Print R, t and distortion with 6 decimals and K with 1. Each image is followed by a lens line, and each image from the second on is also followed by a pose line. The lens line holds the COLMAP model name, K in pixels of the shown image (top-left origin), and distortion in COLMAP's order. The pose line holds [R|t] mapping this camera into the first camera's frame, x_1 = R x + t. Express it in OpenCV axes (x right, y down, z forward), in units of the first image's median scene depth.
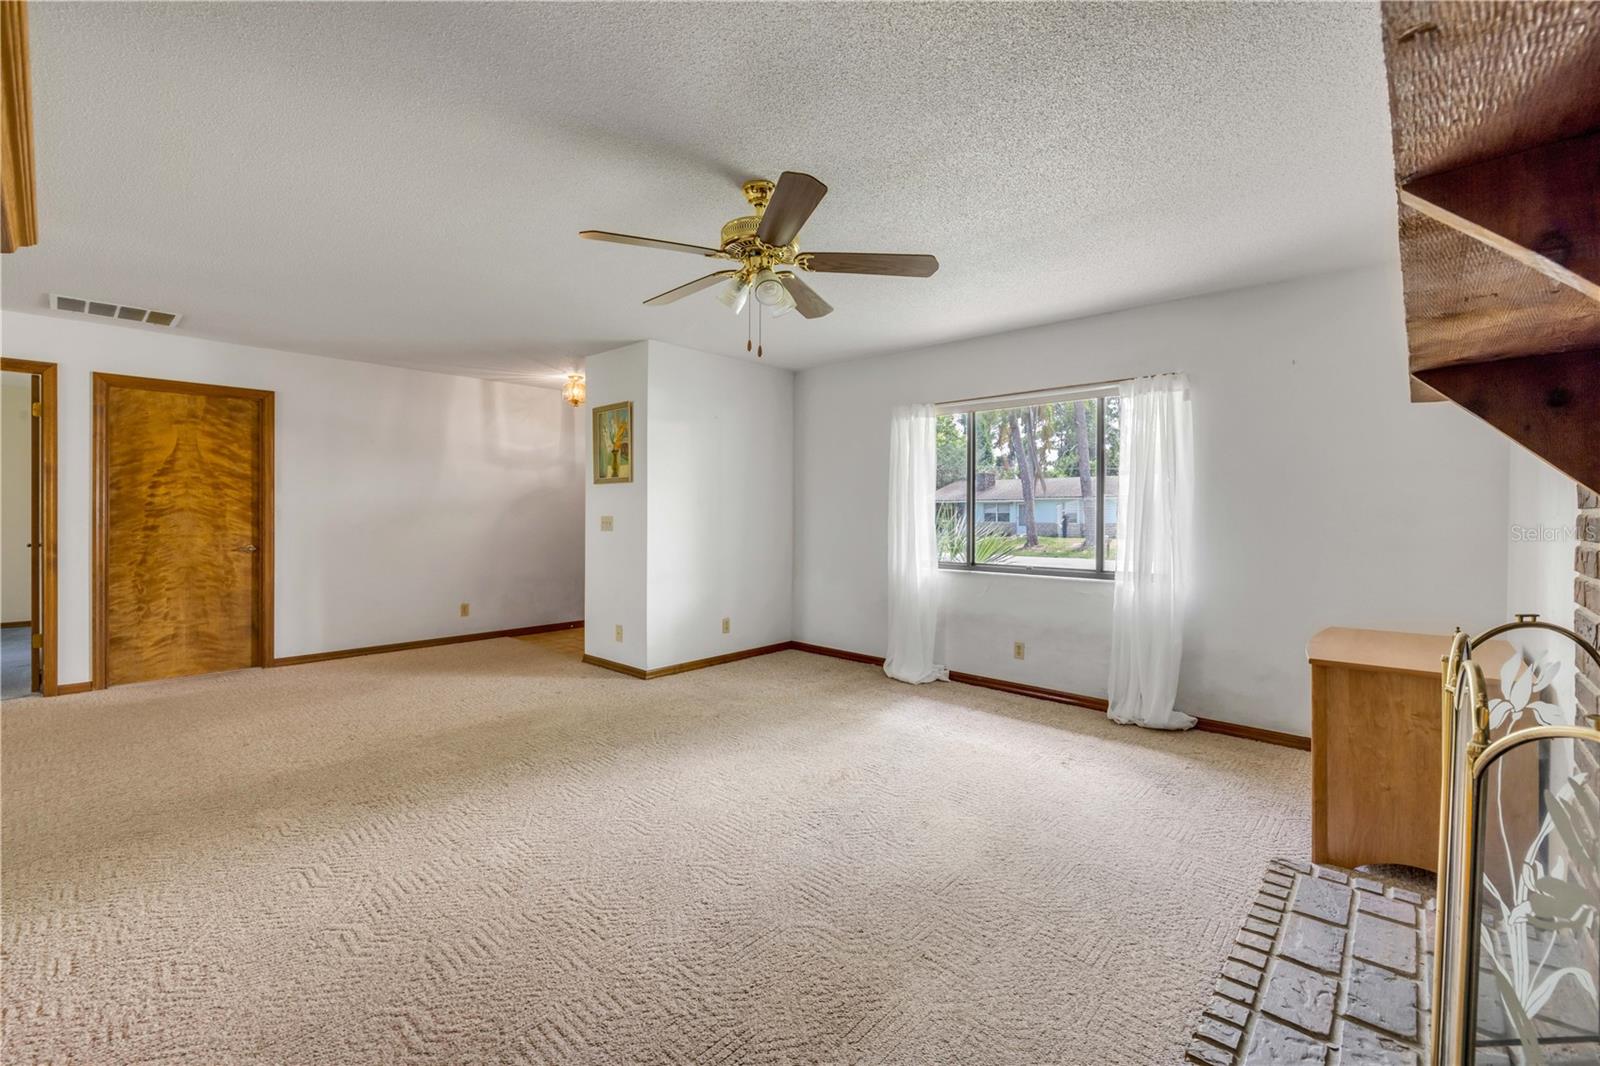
lens RADIAL K [[676.0, 0, 792.0], [0, 676.0, 508.3], [0, 0, 1]] dist [-0.000366, -0.000141]
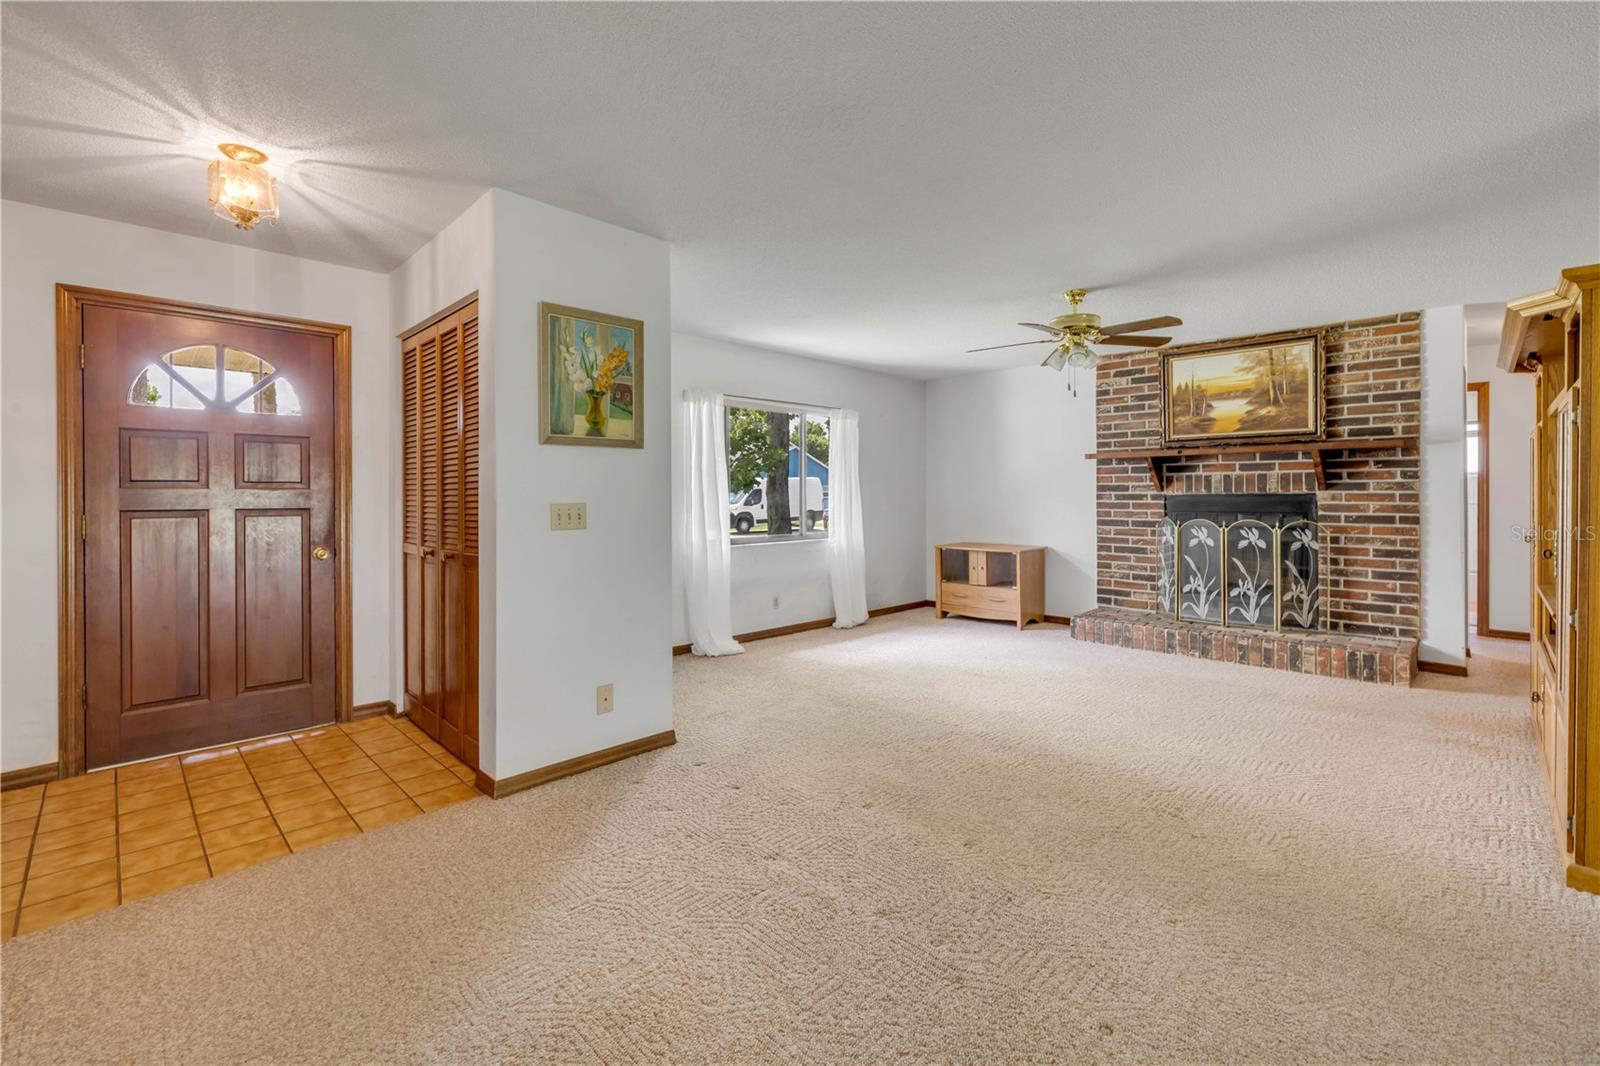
lens RADIAL K [[690.3, 0, 802.4], [0, 690.3, 501.8], [0, 0, 1]] dist [-0.000499, -0.000572]
pose [[0.040484, -0.014961, 0.999068, -0.862110], [-0.003564, 0.999879, 0.015118, 0.000485], [-0.999174, -0.004173, 0.040426, 0.804937]]
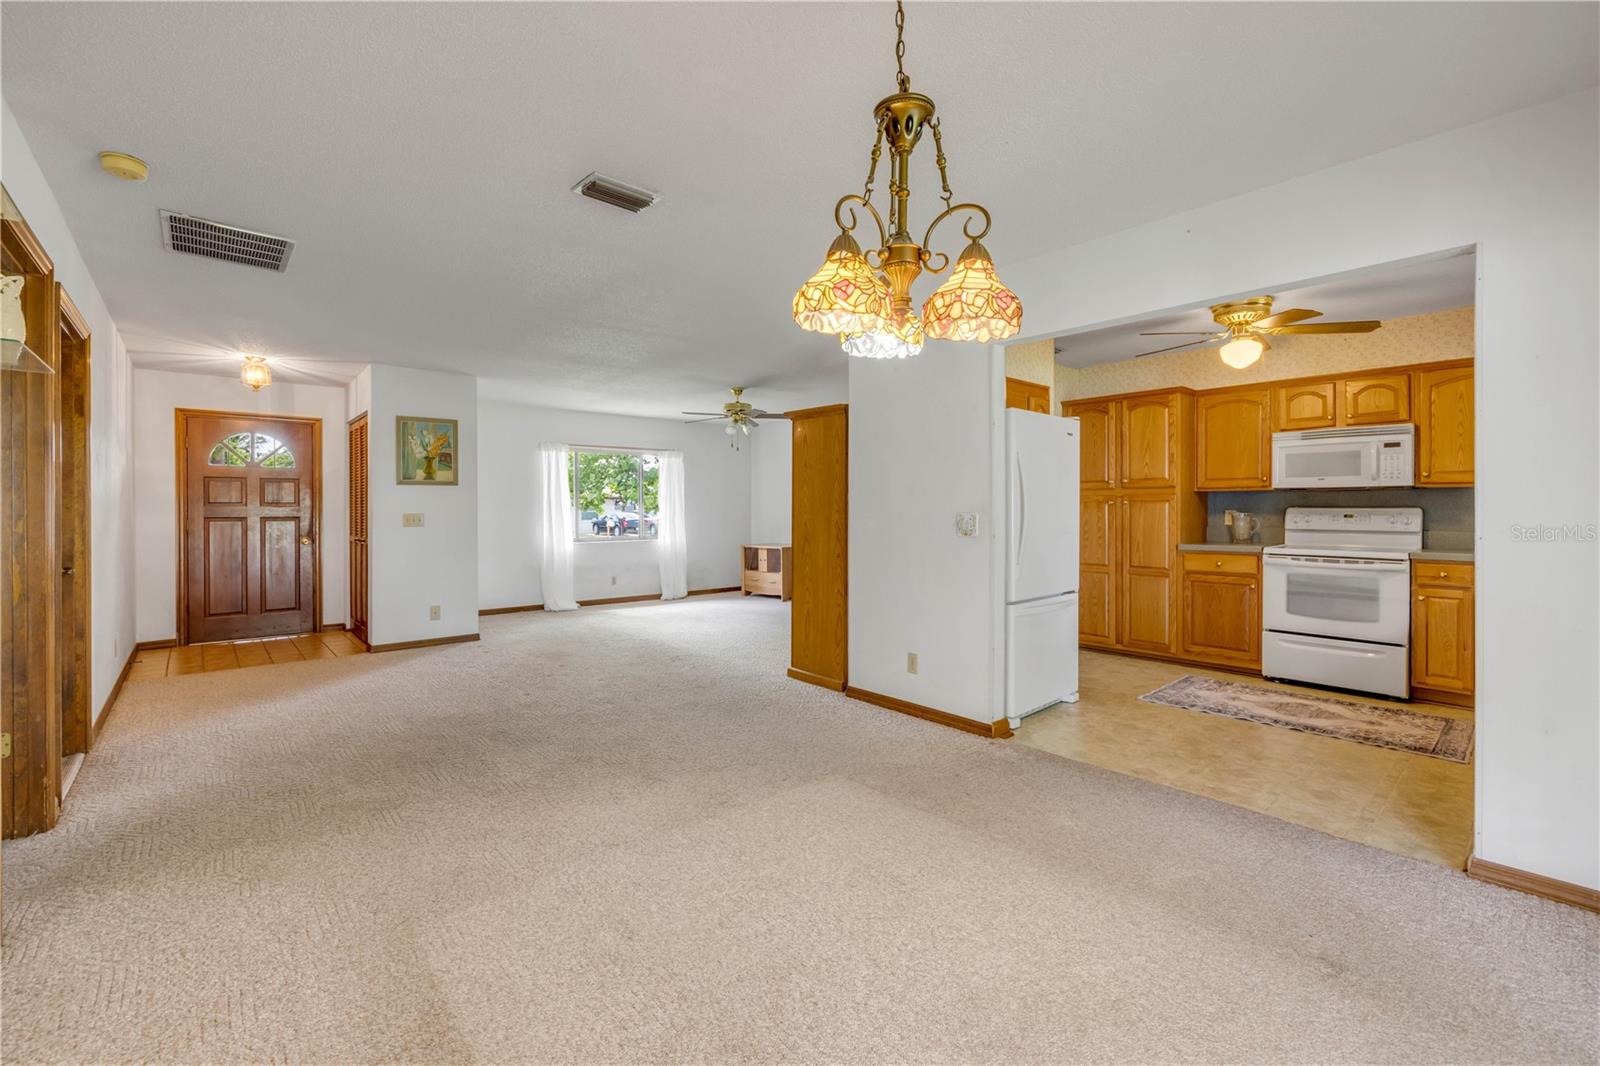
lens RADIAL K [[685.4, 0, 797.8], [0, 685.4, 514.0], [0, 0, 1]] dist [-0.001062, 0.000063]
pose [[0.105948, -0.010948, 0.994311, -1.384222], [-0.001977, 0.999935, 0.011221, -0.002352], [-0.994370, -0.003155, 0.105920, 0.245367]]
